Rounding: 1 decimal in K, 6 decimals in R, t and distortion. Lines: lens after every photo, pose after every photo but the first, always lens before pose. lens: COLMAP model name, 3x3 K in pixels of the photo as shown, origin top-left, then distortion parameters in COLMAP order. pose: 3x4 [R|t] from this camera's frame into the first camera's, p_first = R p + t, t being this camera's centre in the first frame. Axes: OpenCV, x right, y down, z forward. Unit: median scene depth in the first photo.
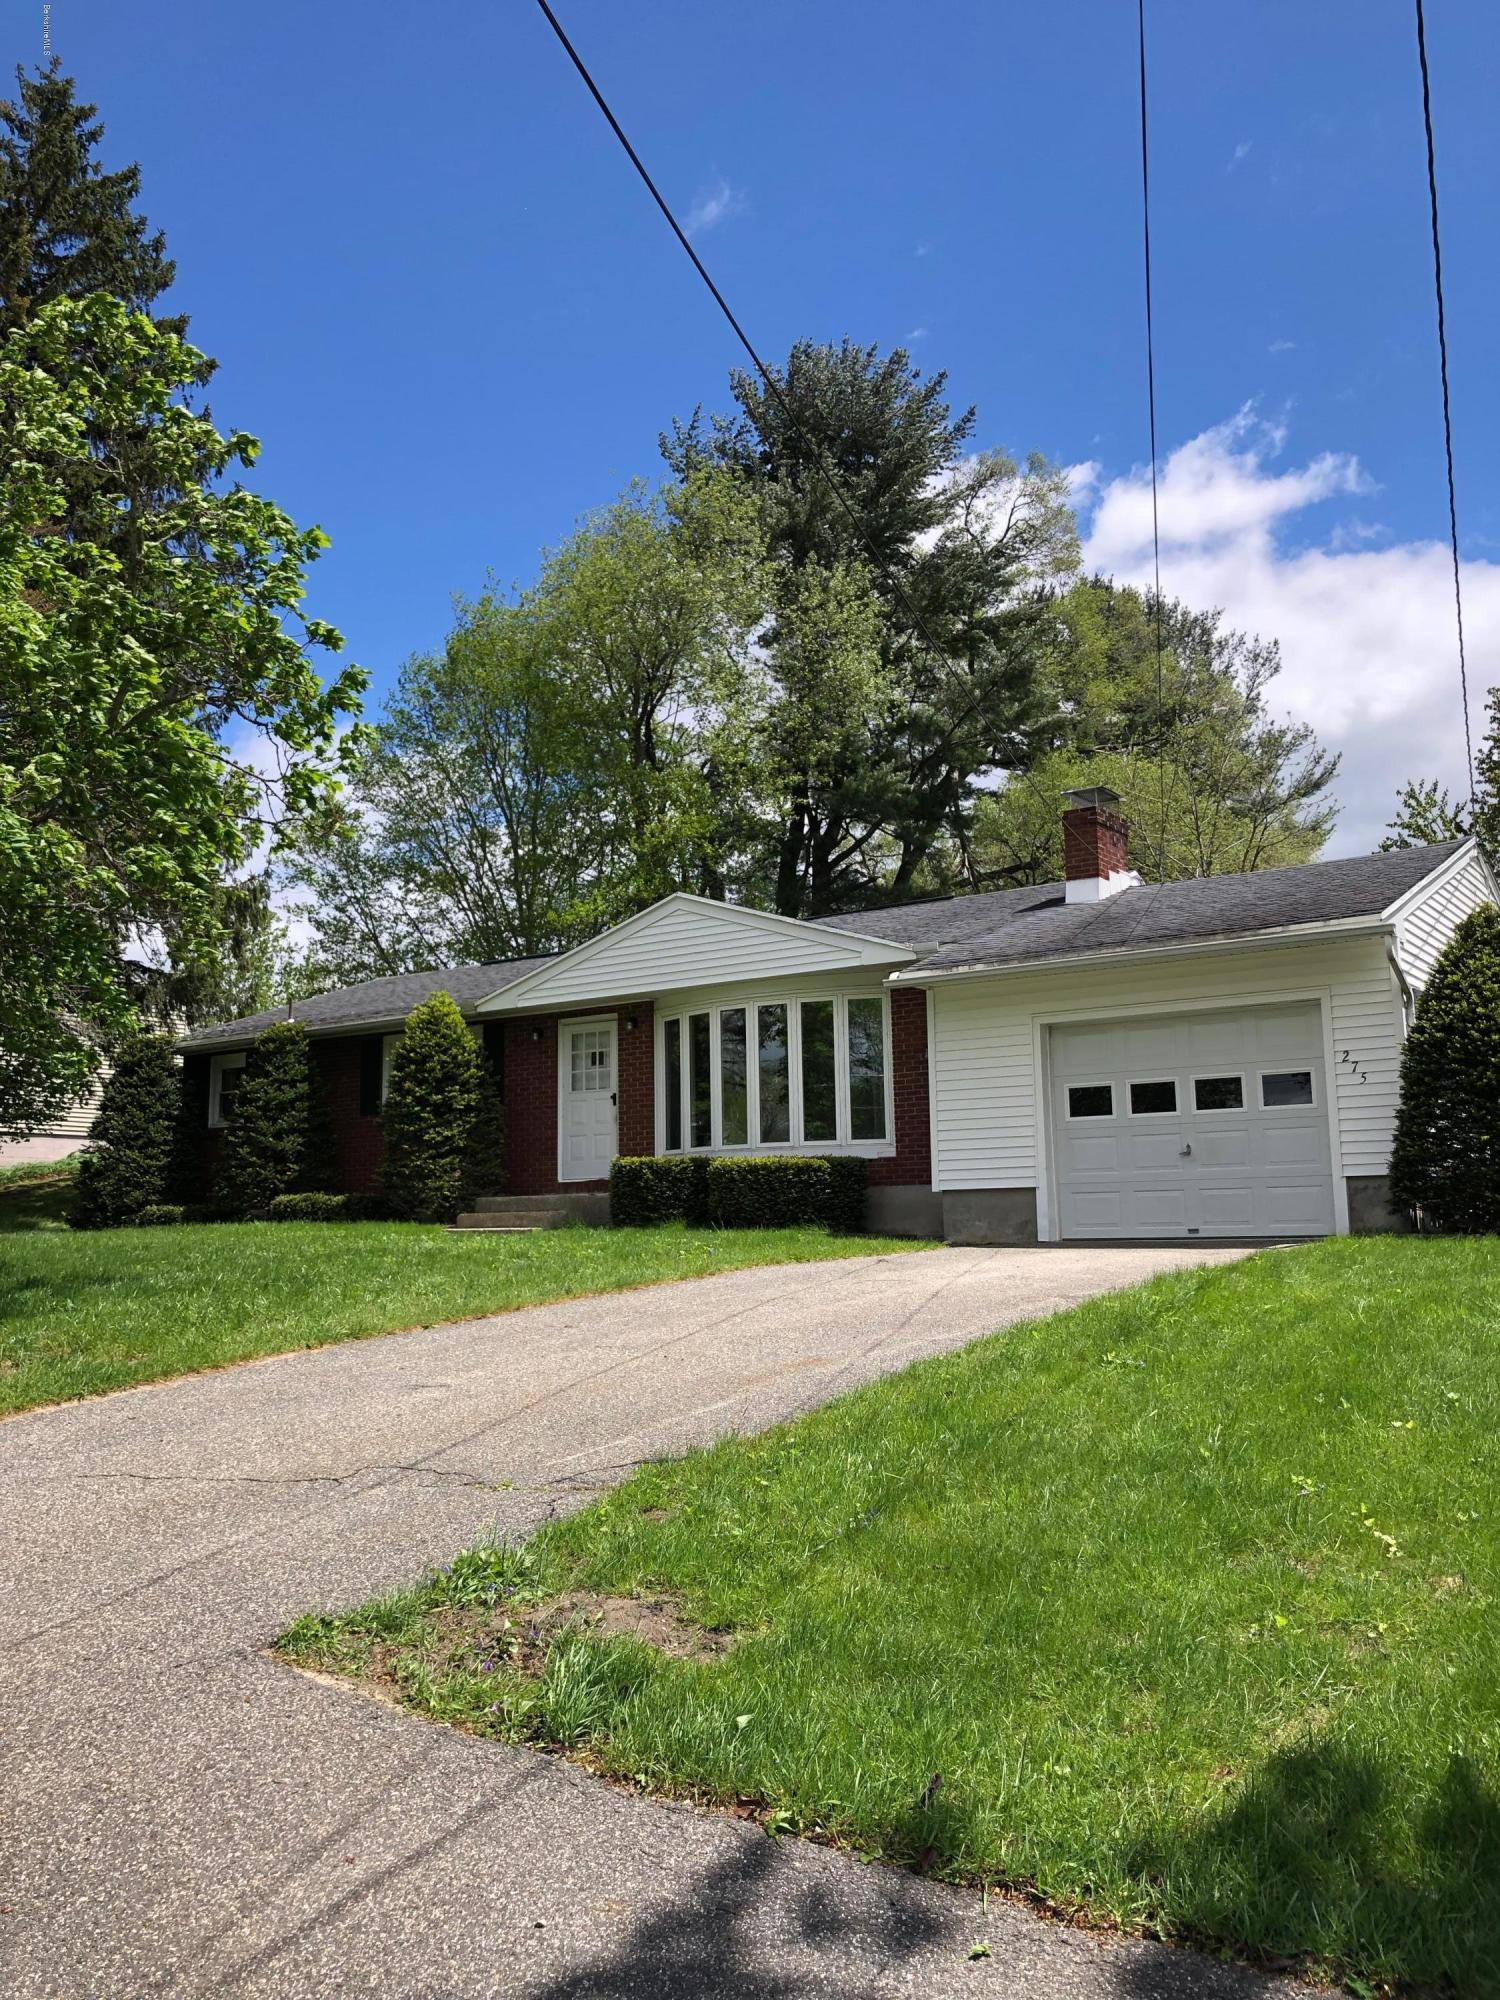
lens RADIAL K [[1612.0, 0, 762.3], [0, 1612.0, 998.2], [0, 0, 1]] dist [0.072701, -0.082251]
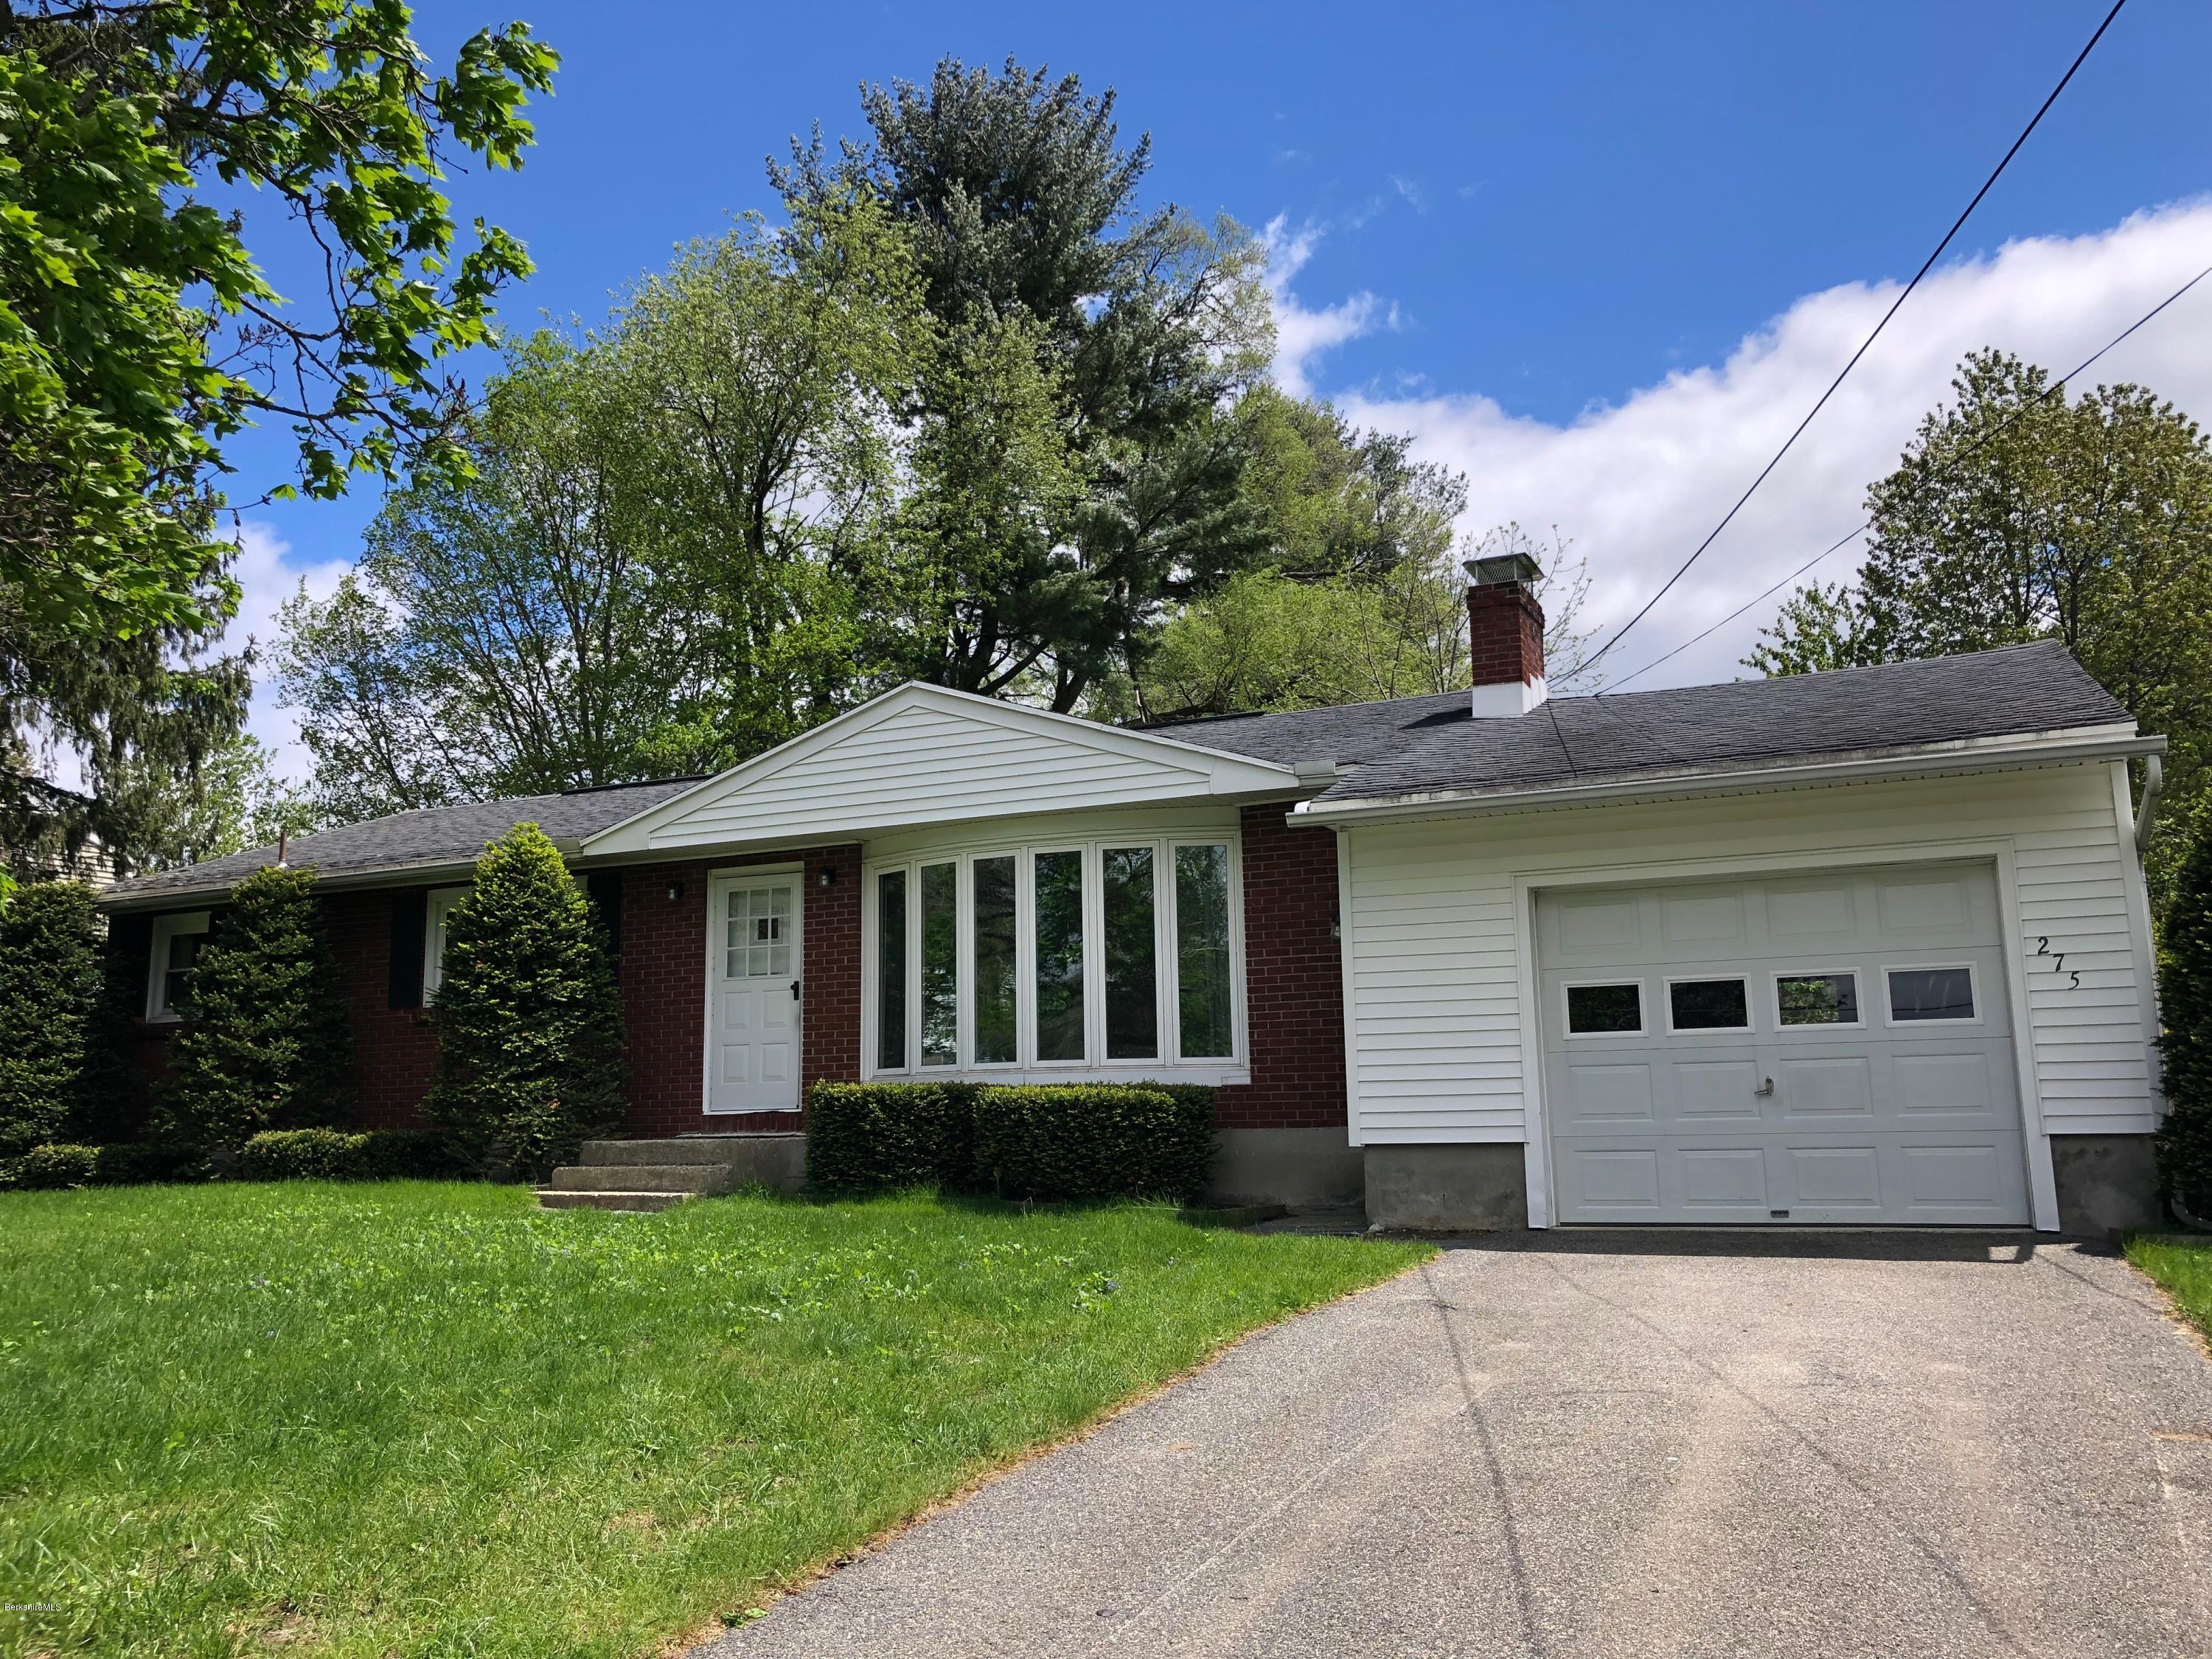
lens RADIAL K [[1832.5, 0, 1102.7], [0, 1832.5, 843.3], [0, 0, 1]] dist [0.053184, 0.008198]
pose [[0.989311, 0.025071, 0.143653, -0.075046], [-0.023199, 0.999623, -0.014692, 0.009693], [-0.143967, 0.011203, 0.989519, 0.220442]]
